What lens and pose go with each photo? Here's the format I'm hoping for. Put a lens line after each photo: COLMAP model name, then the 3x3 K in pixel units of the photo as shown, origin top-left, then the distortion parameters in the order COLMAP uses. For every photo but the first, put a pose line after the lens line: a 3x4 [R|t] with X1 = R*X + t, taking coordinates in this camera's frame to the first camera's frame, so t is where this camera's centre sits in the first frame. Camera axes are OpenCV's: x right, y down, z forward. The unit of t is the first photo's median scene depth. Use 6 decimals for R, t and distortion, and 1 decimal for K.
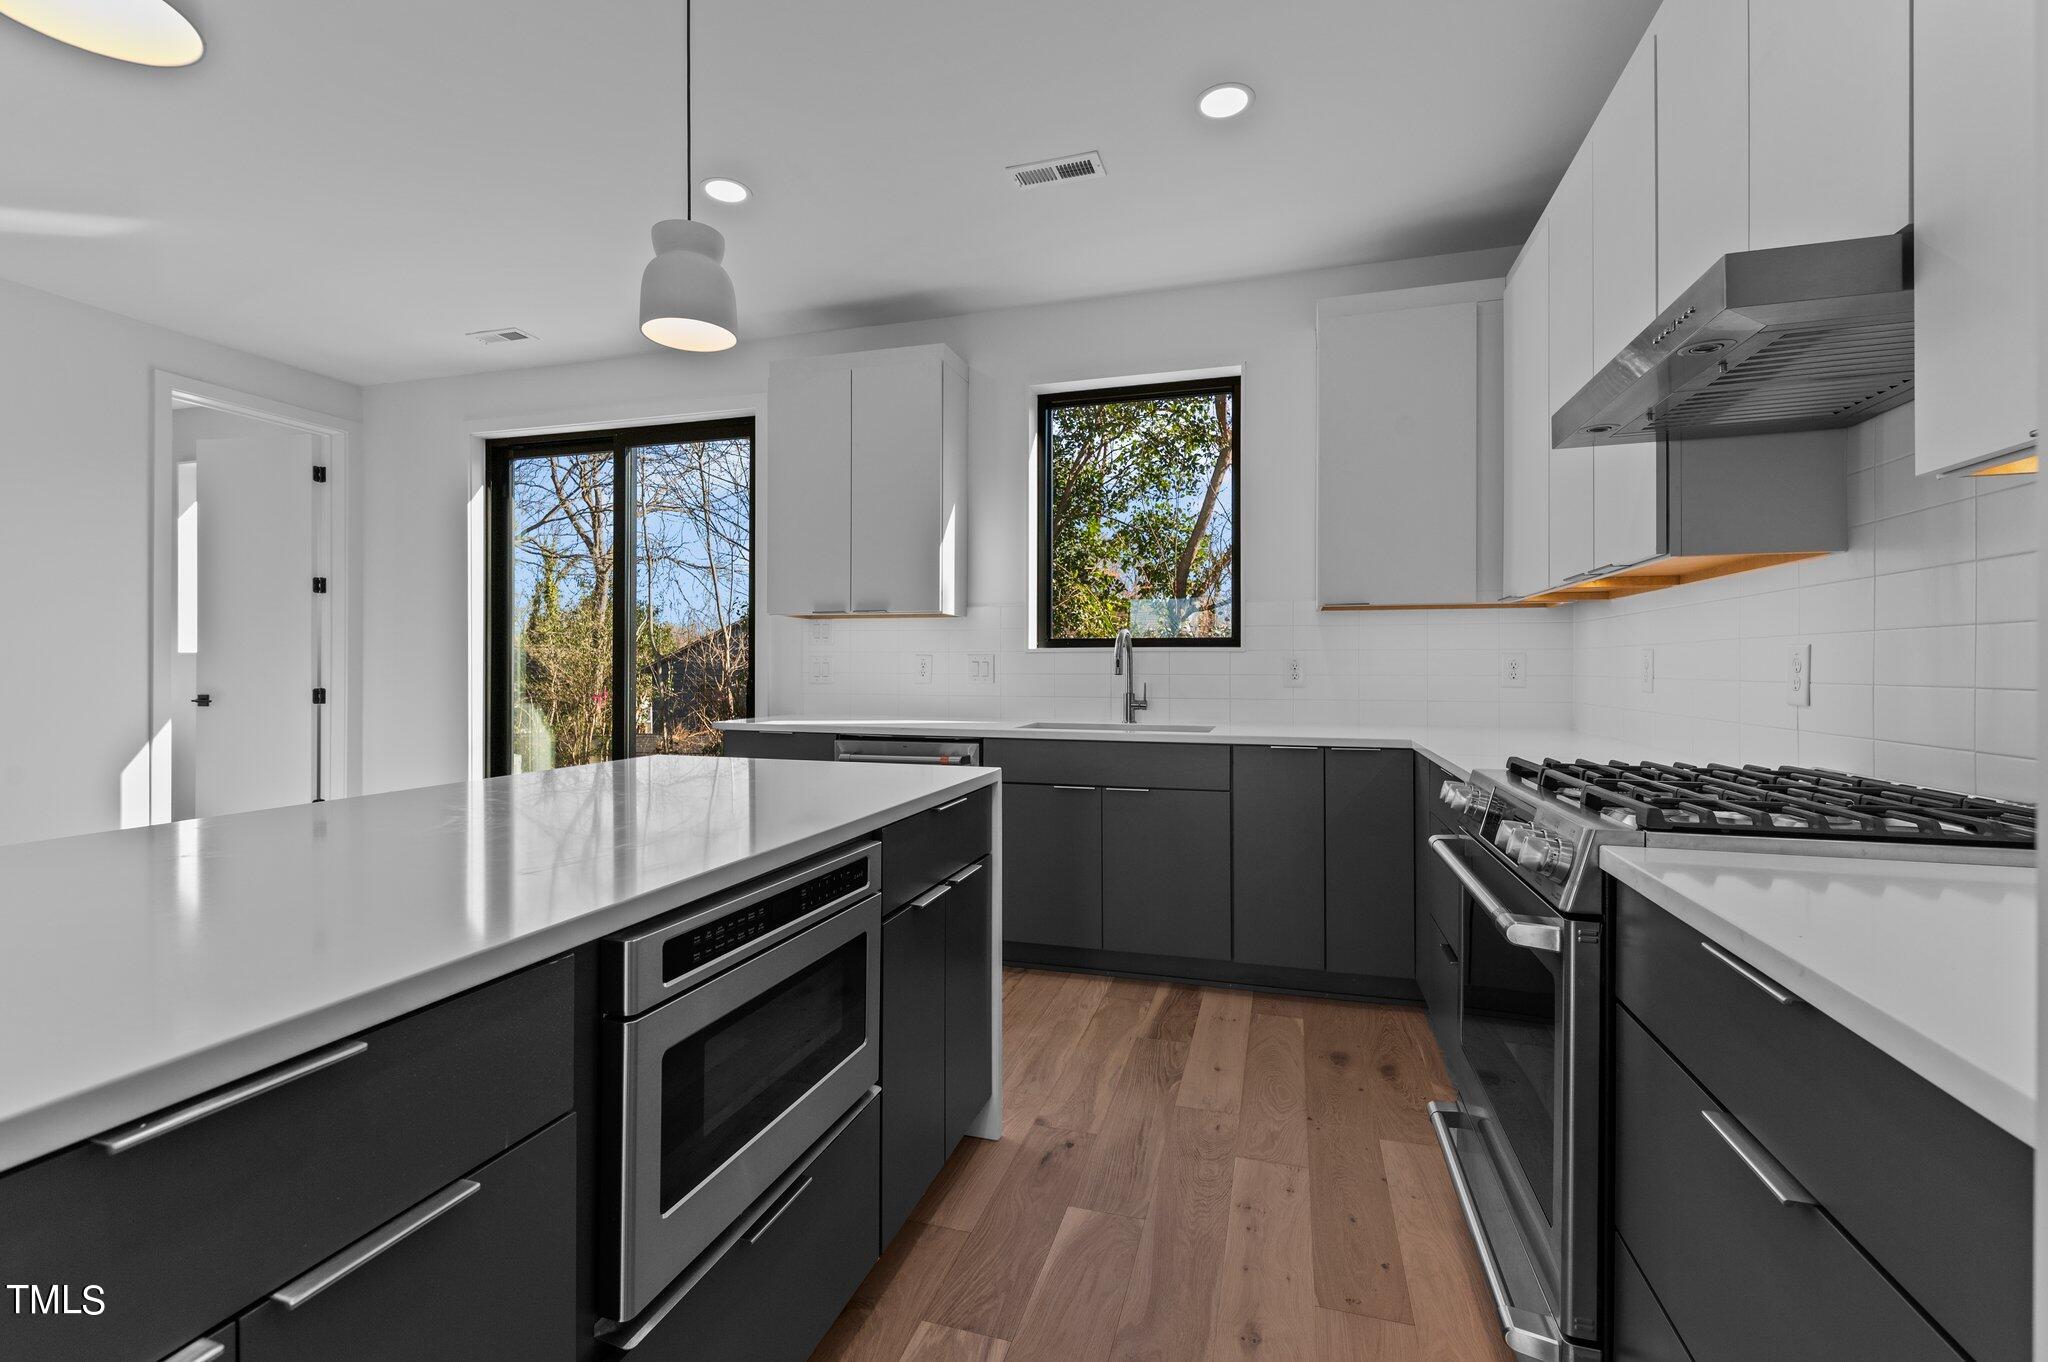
lens RADIAL K [[883.9, 0, 1020.1], [0, 883.9, 670.8], [0, 0, 1]] dist [-0.002707, -0.000103]
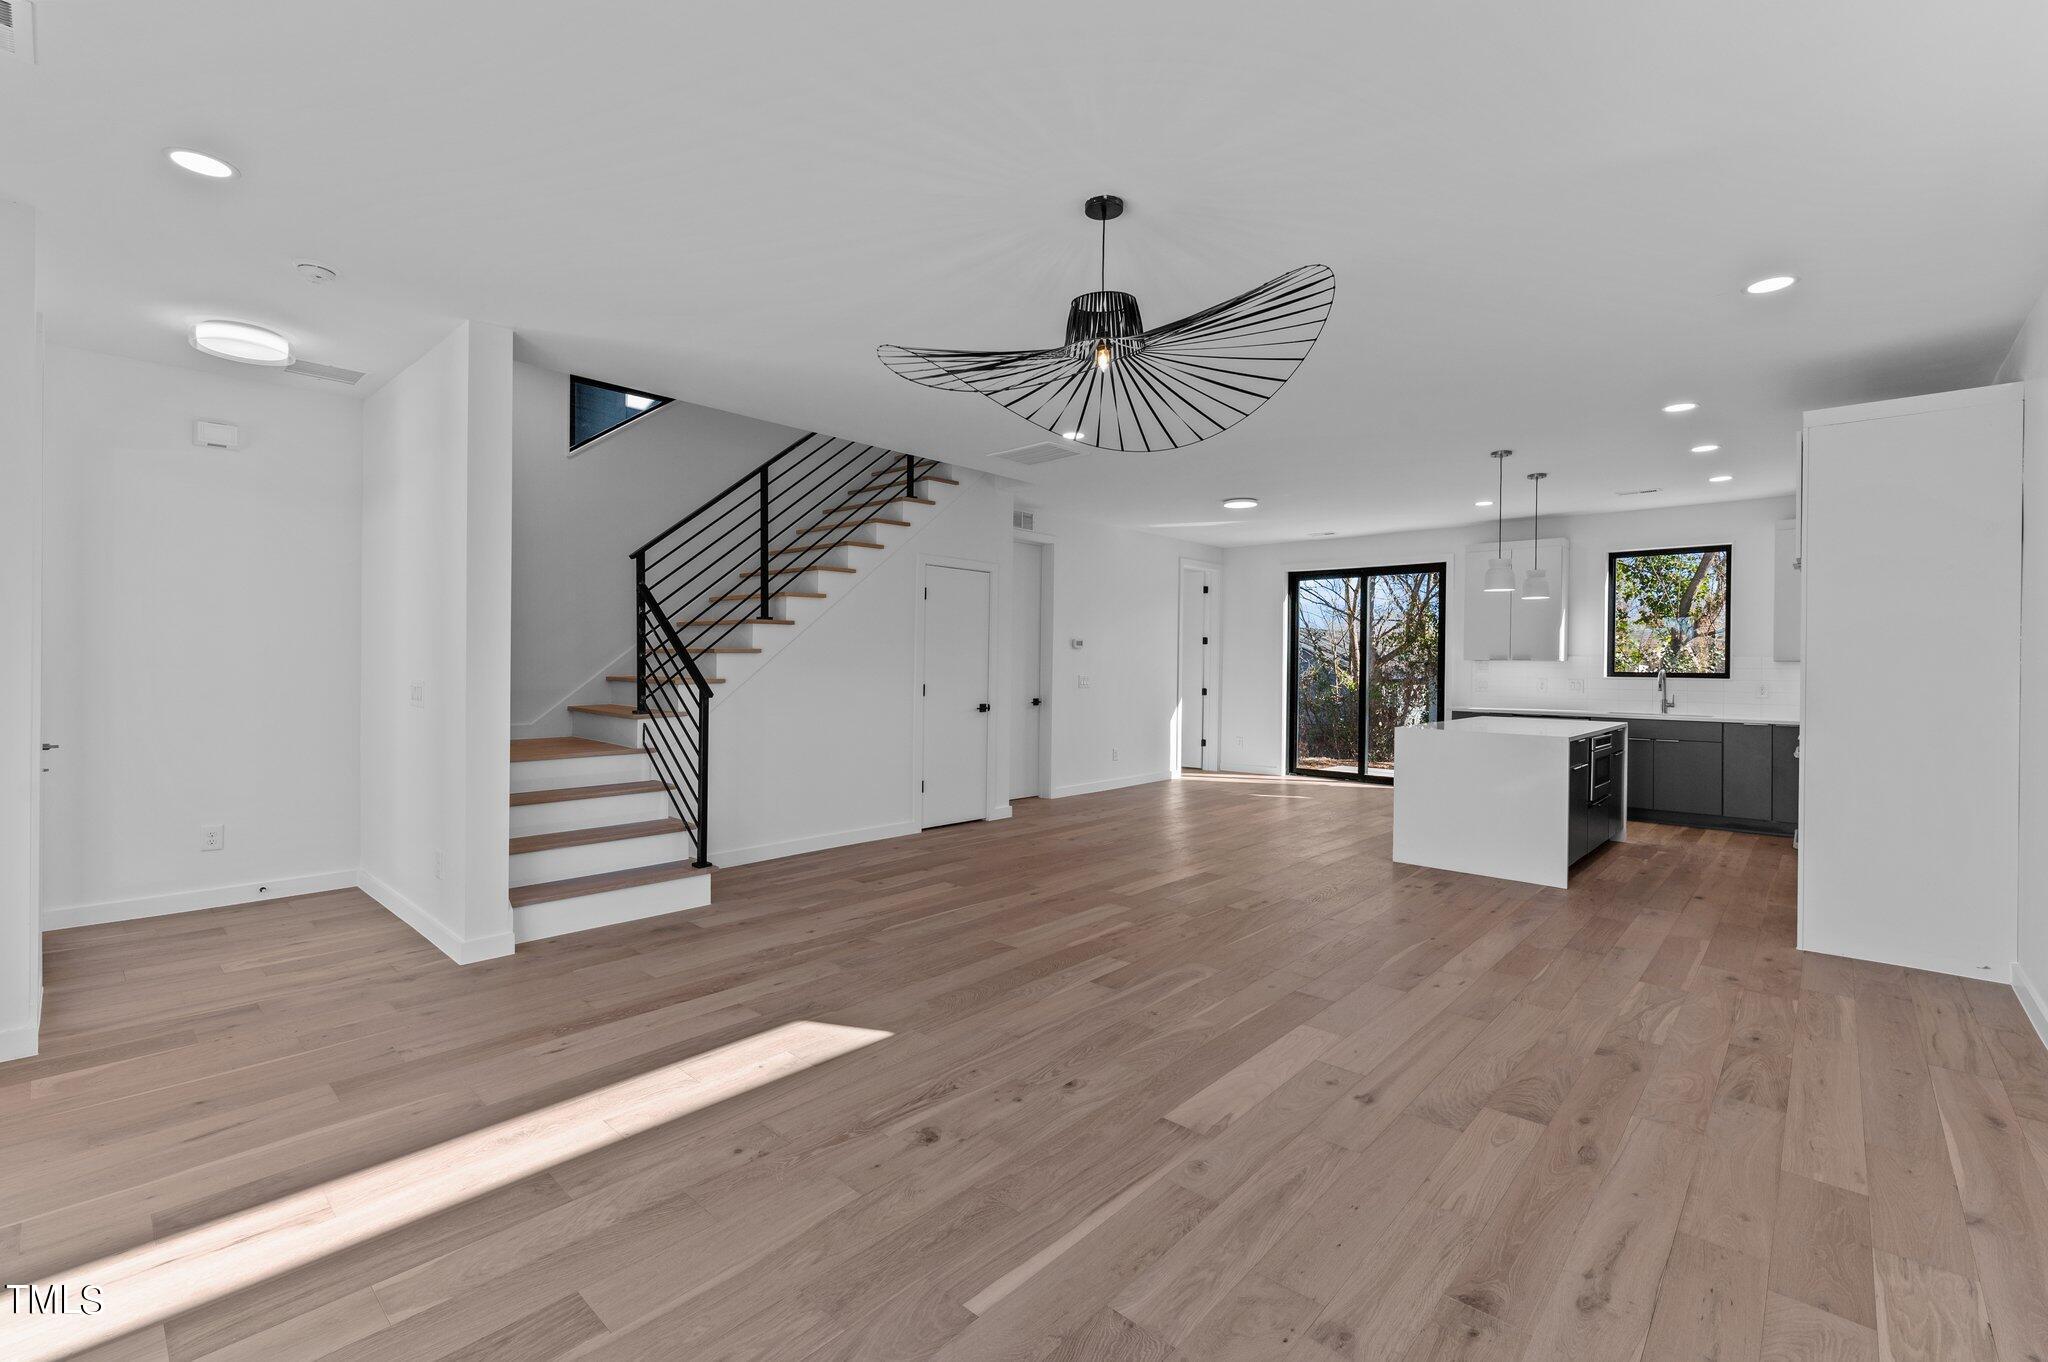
lens RADIAL K [[883.9, 0, 1020.1], [0, 883.9, 670.8], [0, 0, 1]] dist [-0.002707, -0.000103]
pose [[0.899799, 0.010508, -0.436178, -0.351949], [-0.010033, 0.999944, 0.003392, -0.035372], [0.436189, 0.001325, 0.899854, -1.614461]]
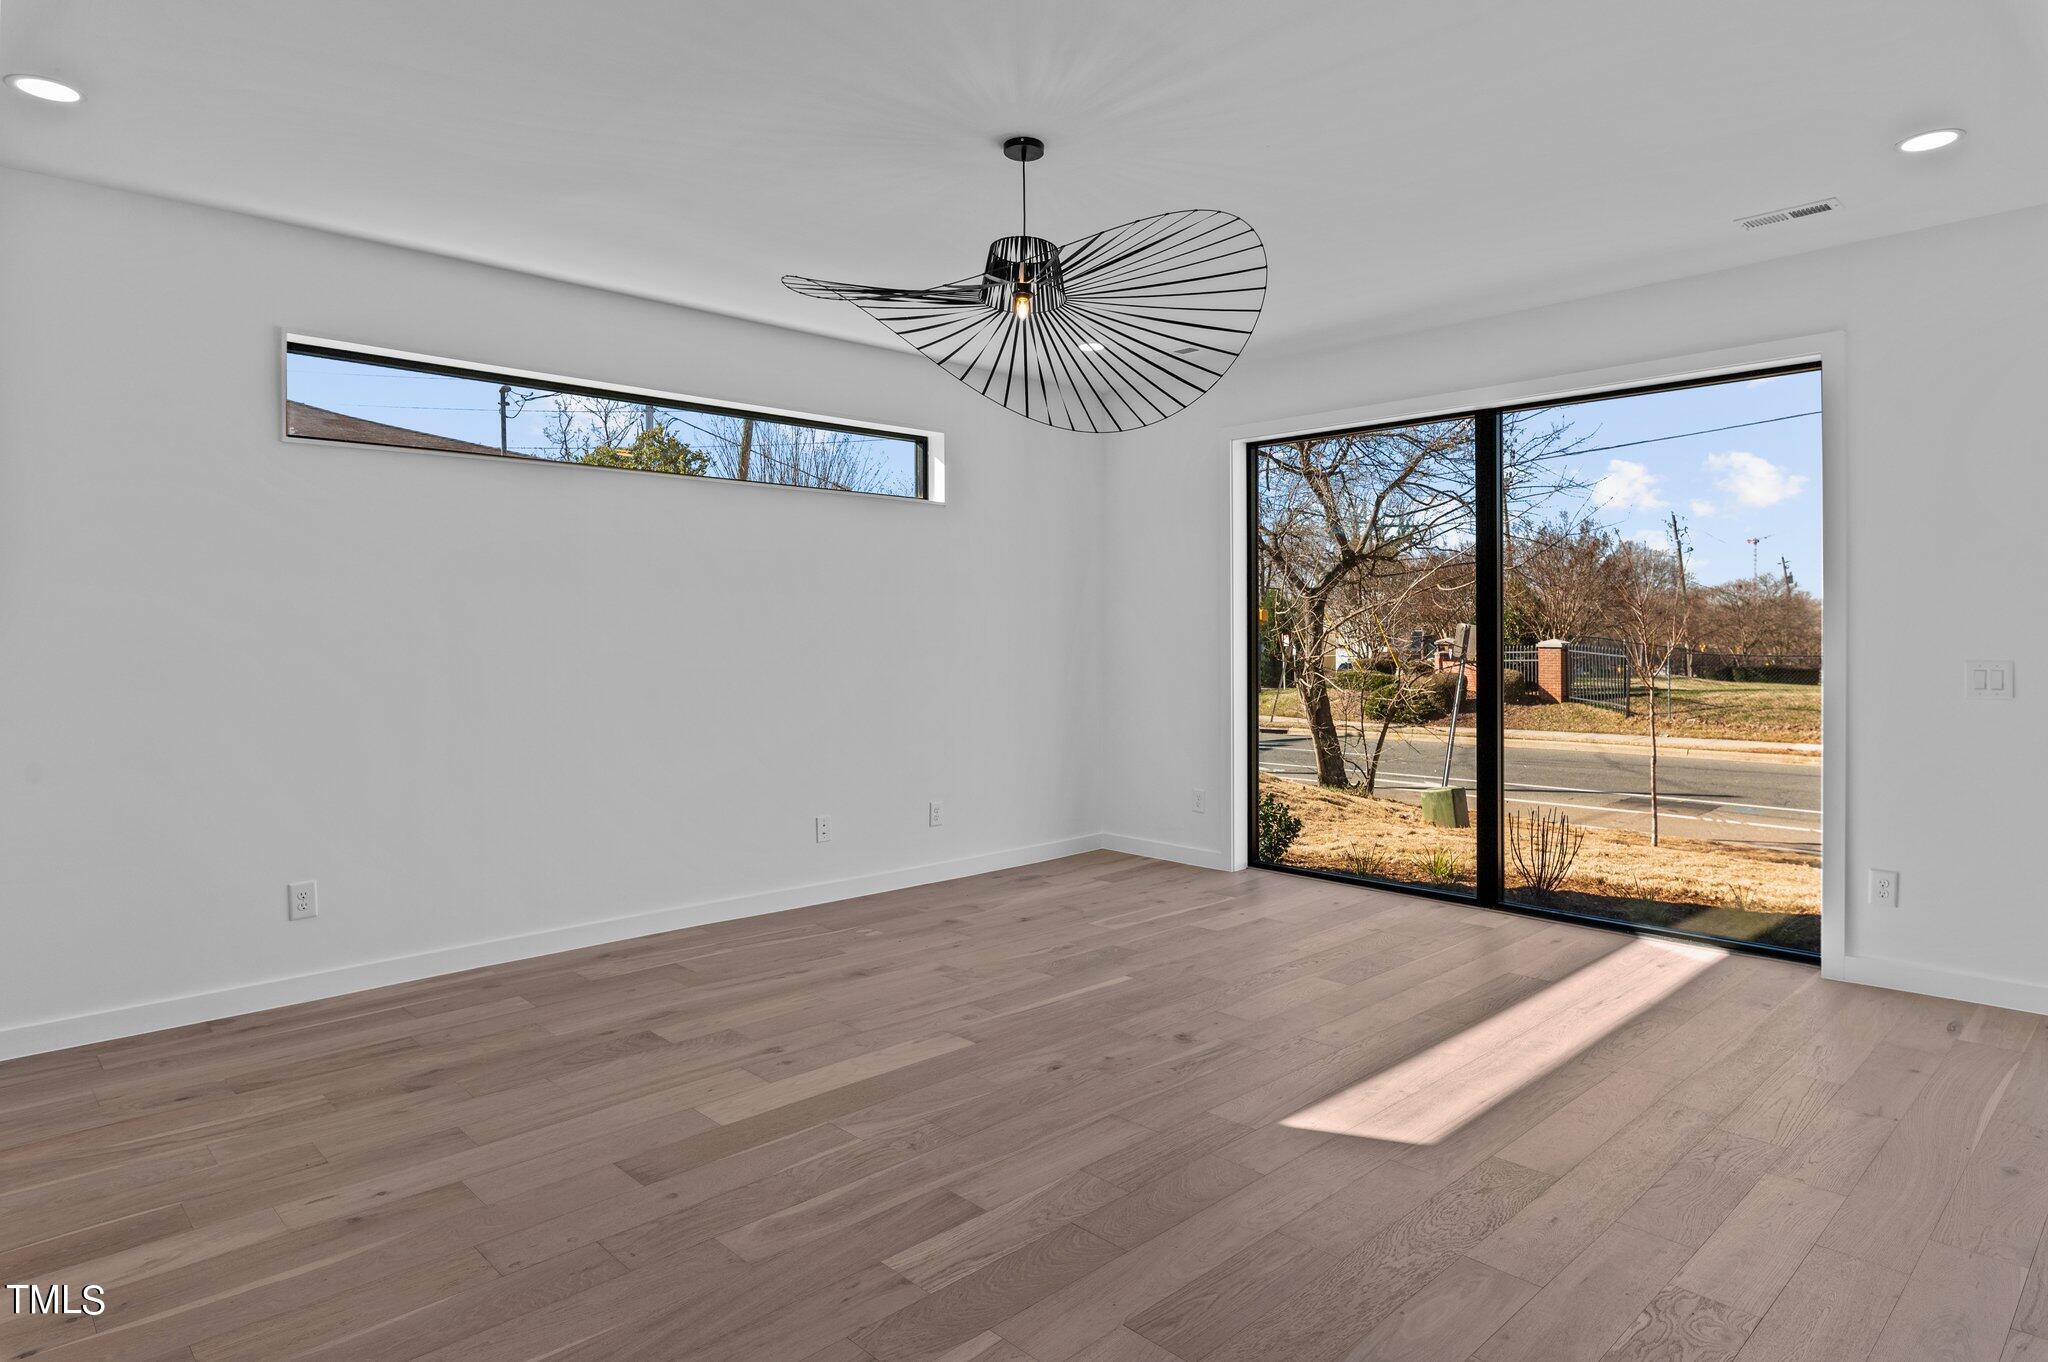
lens RADIAL K [[1173.6, 0, 1021.6], [0, 1173.6, 628.9], [0, 0, 1]] dist [0.000171, 0.000170]
pose [[-0.873176, 0.003057, 0.487396, -1.097522], [0.004427, 0.999989, 0.001659, -0.044703], [-0.487385, 0.003606, -0.873180, -0.037682]]
